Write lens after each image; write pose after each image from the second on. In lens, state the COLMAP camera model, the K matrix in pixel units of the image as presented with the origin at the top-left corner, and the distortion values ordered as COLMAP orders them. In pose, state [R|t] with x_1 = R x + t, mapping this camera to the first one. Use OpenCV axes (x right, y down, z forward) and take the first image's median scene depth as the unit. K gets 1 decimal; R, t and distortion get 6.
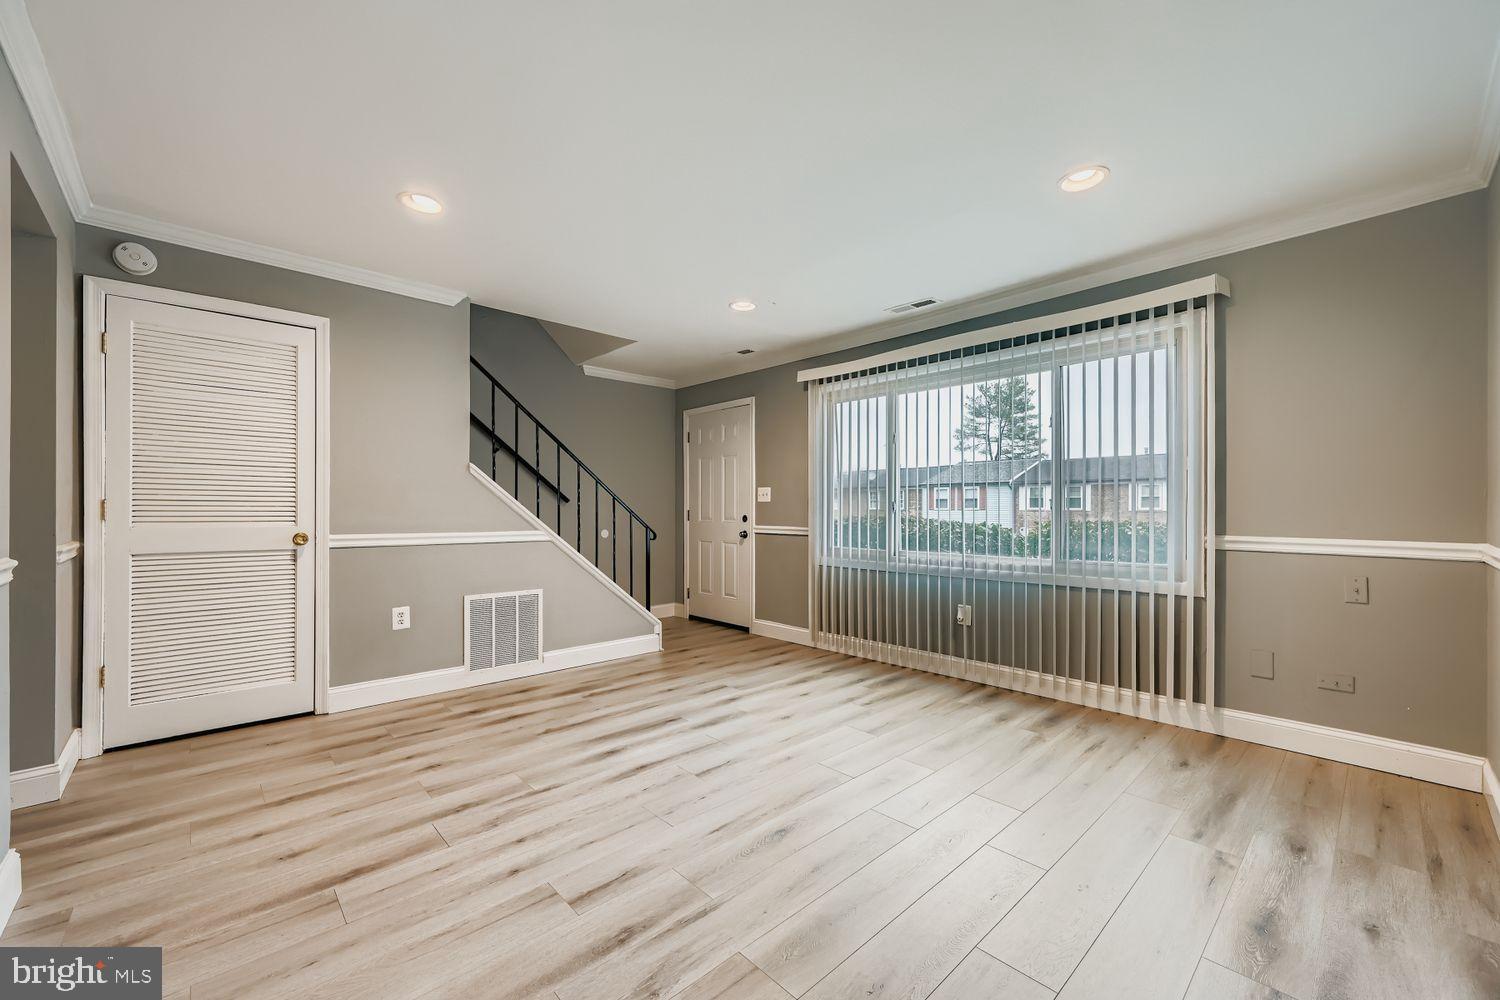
lens RADIAL K [[599.0, 0, 749.6], [0, 599.0, 499.4], [0, 0, 1]] dist [-0.001975, 0.001016]
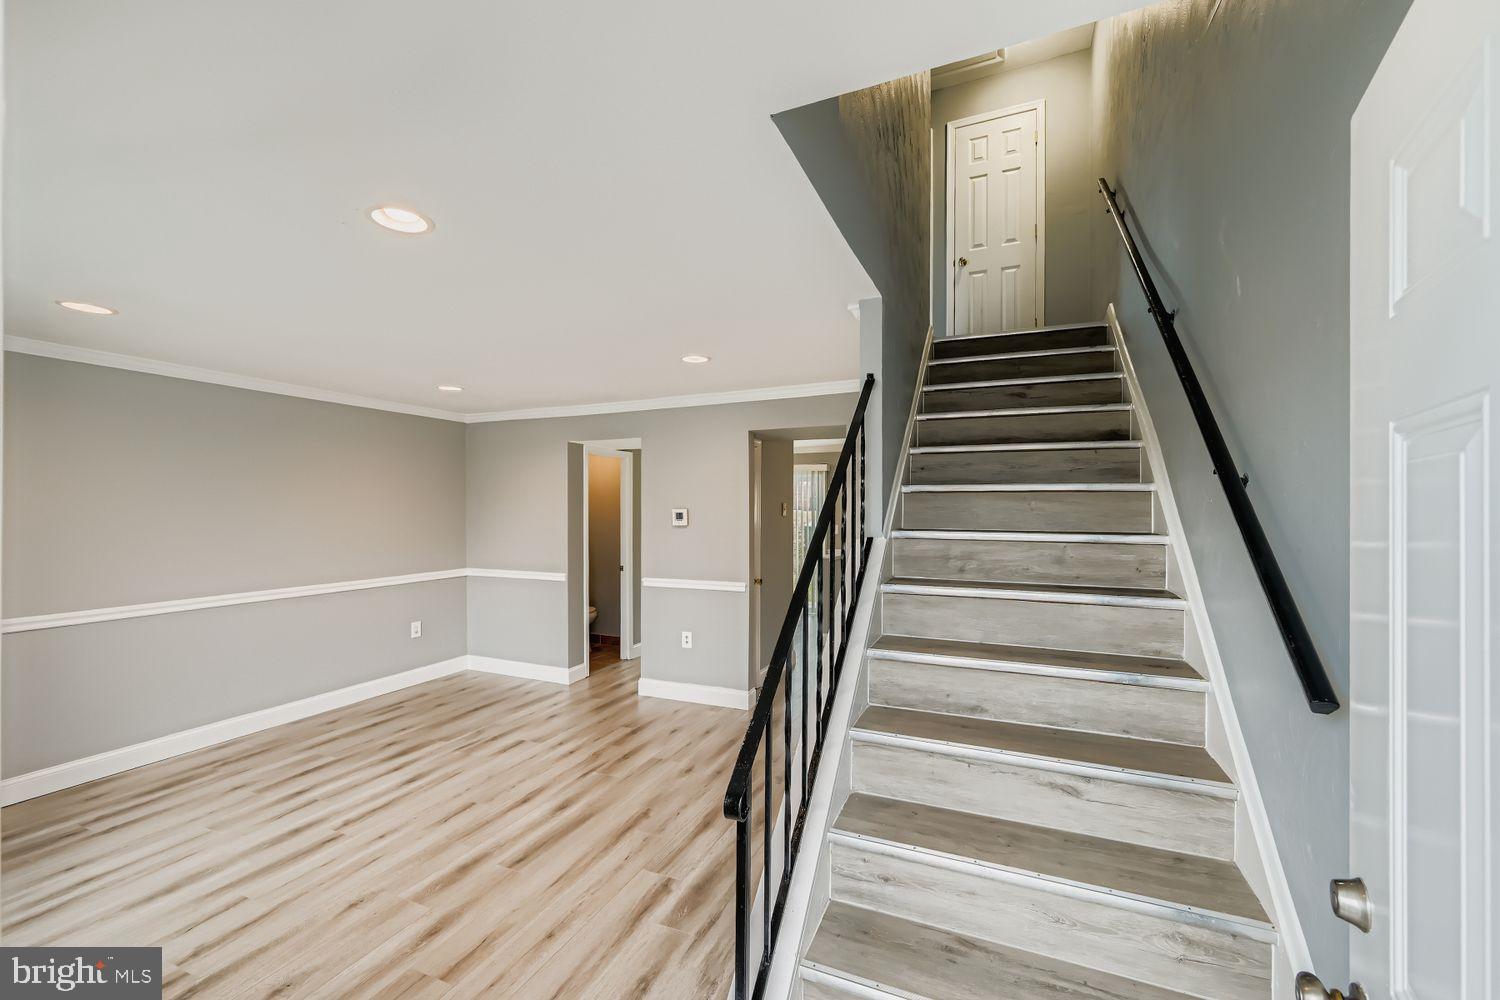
lens RADIAL K [[599.0, 0, 755.2], [0, 599.0, 505.3], [0, 0, 1]] dist [-0.001975, 0.001016]
pose [[-0.912763, -0.001443, -0.408486, -0.099074], [0.009298, 0.999661, -0.024306, -0.115240], [0.408383, -0.025983, -0.912441, 2.135013]]
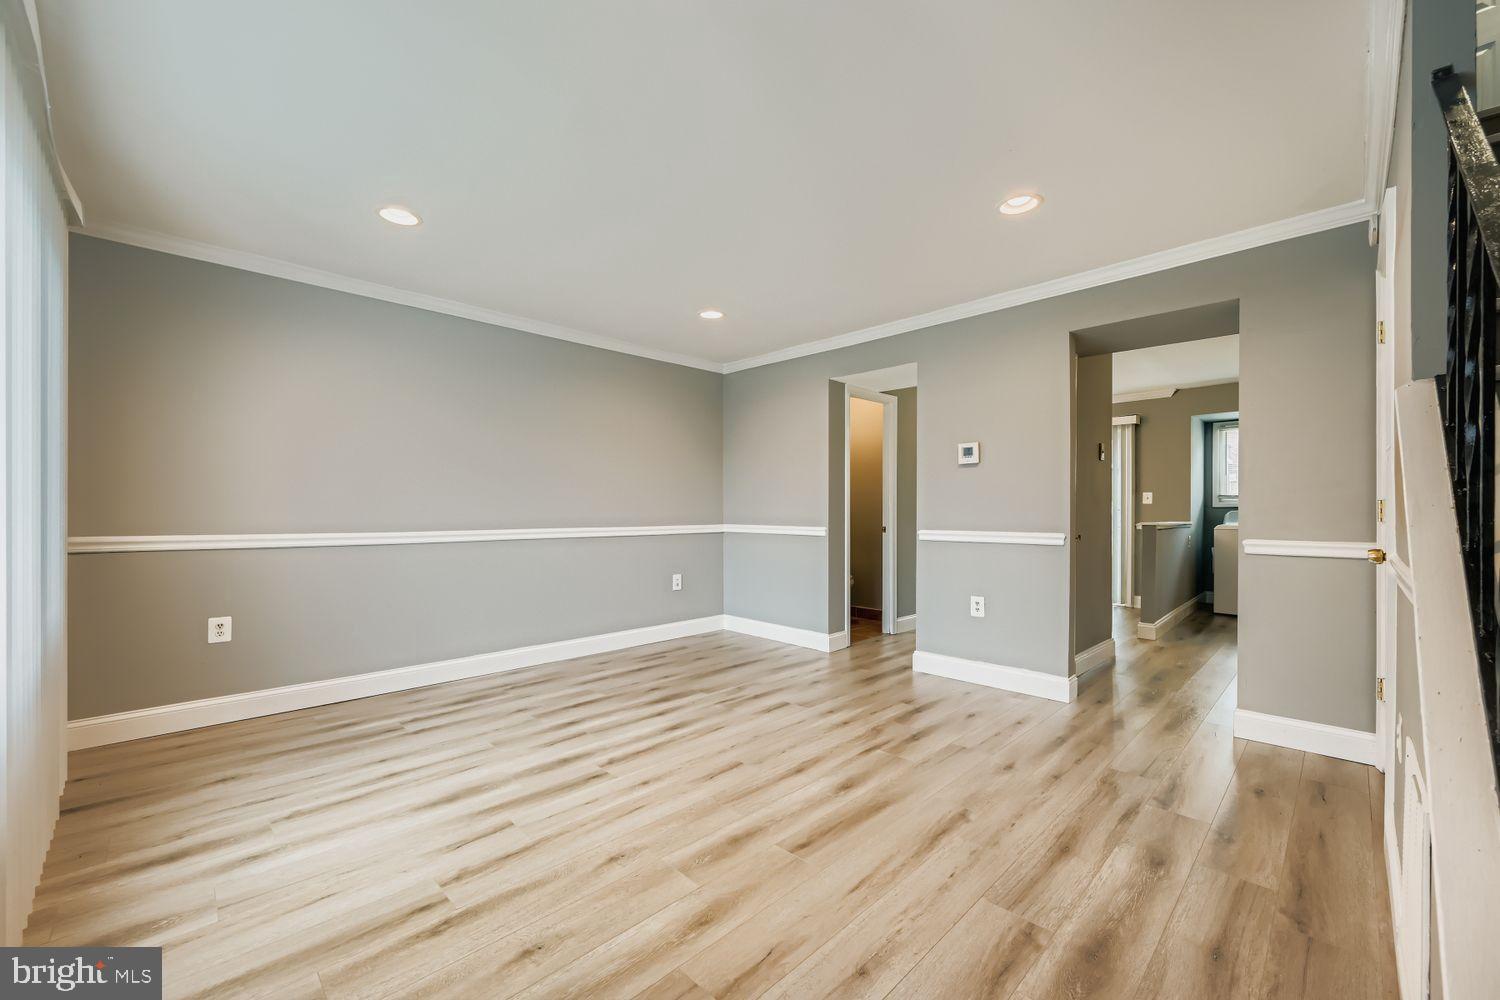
lens RADIAL K [[599.0, 0, 757.4], [0, 599.0, 513.3], [0, 0, 1]] dist [-0.001975, 0.001016]
pose [[-0.999058, -0.002812, -0.043299, -0.061211], [-0.002263, 0.999917, -0.012720, 0.032925], [0.043331, -0.012610, -0.998981, 1.820865]]
